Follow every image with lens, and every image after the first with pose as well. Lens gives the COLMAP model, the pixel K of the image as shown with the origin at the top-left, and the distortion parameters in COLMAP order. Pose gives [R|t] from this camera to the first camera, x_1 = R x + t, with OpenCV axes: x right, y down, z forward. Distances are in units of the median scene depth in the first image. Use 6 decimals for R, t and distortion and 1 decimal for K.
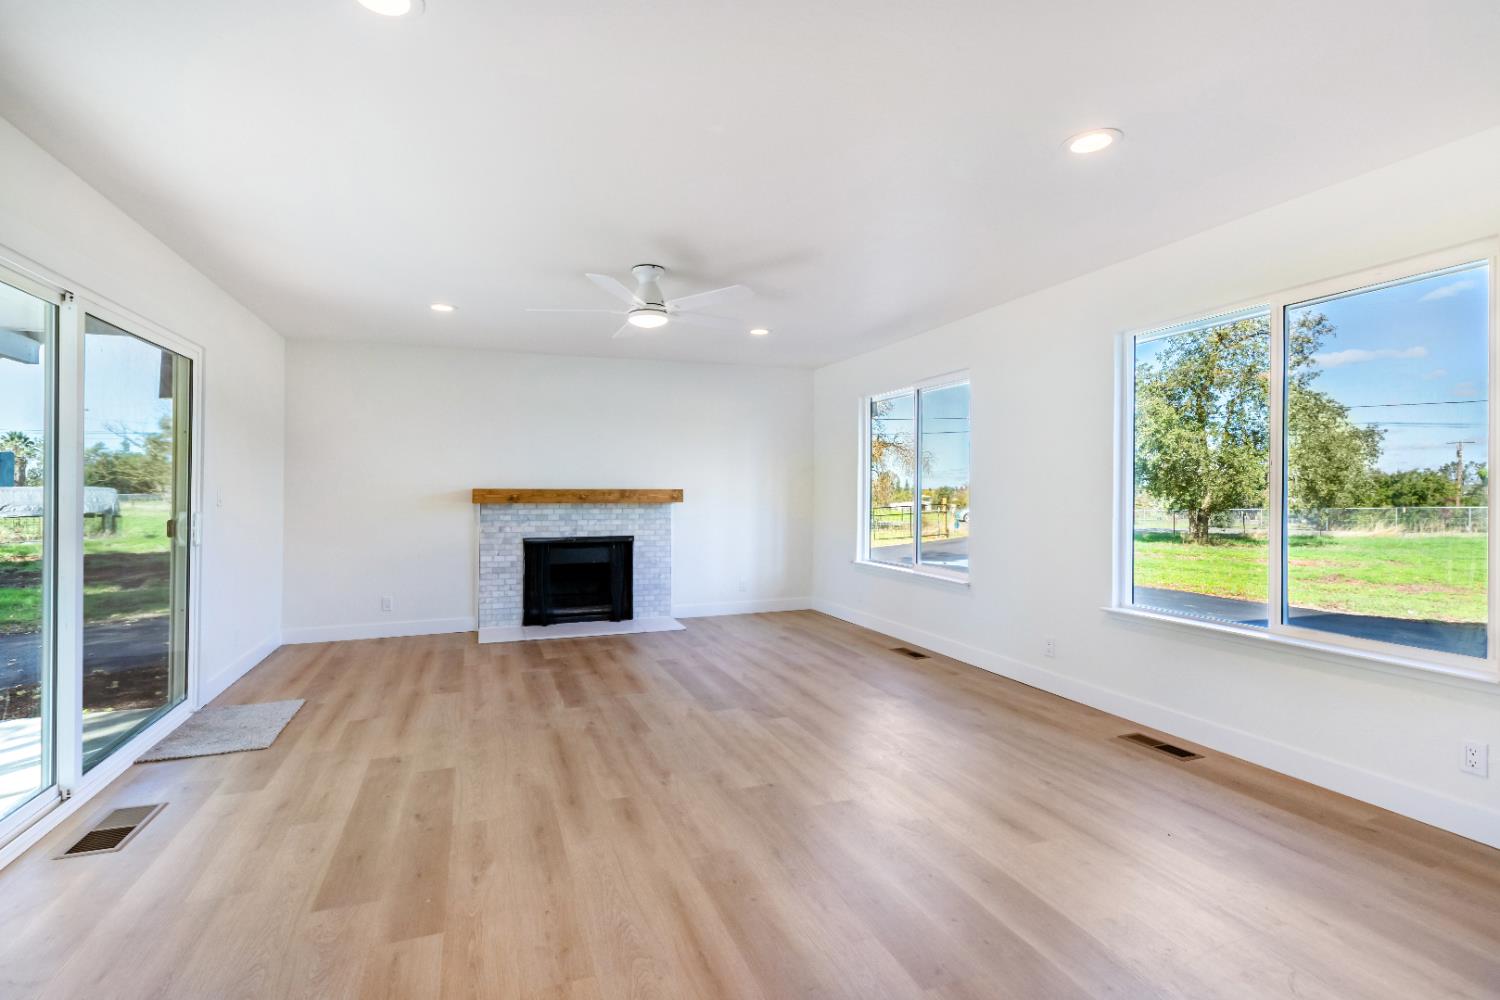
lens RADIAL K [[678.4, 0, 745.6], [0, 678.4, 497.4], [0, 0, 1]] dist [-0.016746, -0.000347]
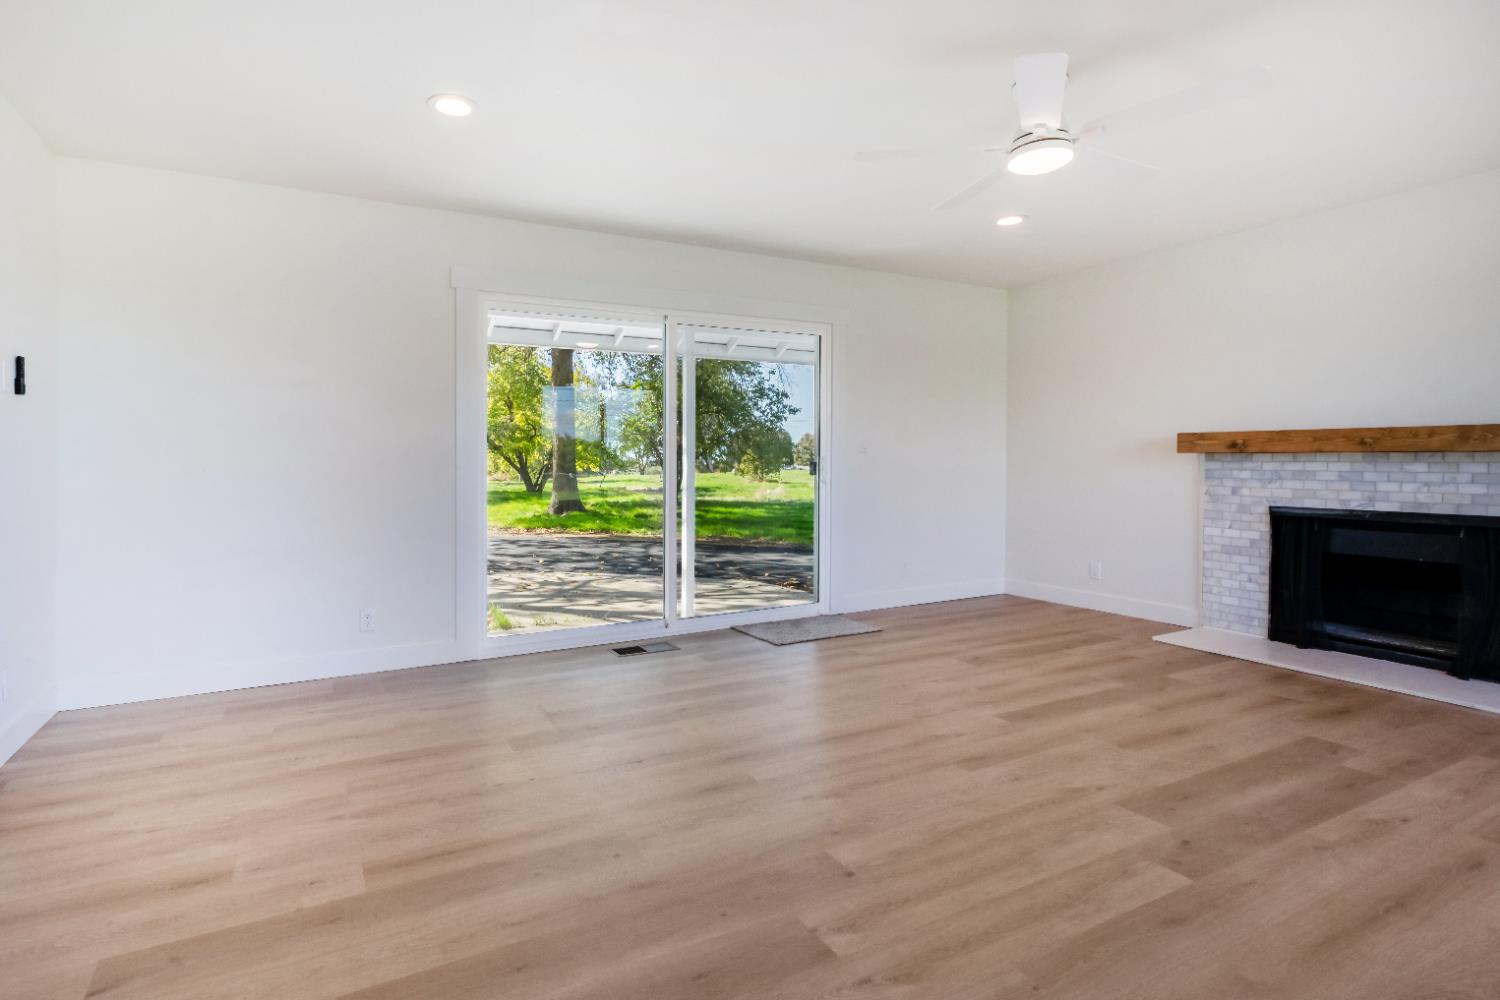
lens RADIAL K [[788.7, 0, 744.7], [0, 788.7, 496.2], [0, 0, 1]] dist [0.019404, -0.000080]
pose [[0.127277, 0.046556, -0.990774, 0.375157], [-0.001056, 0.998904, 0.046803, 0.015118], [0.991867, -0.004911, 0.127187, 0.400084]]
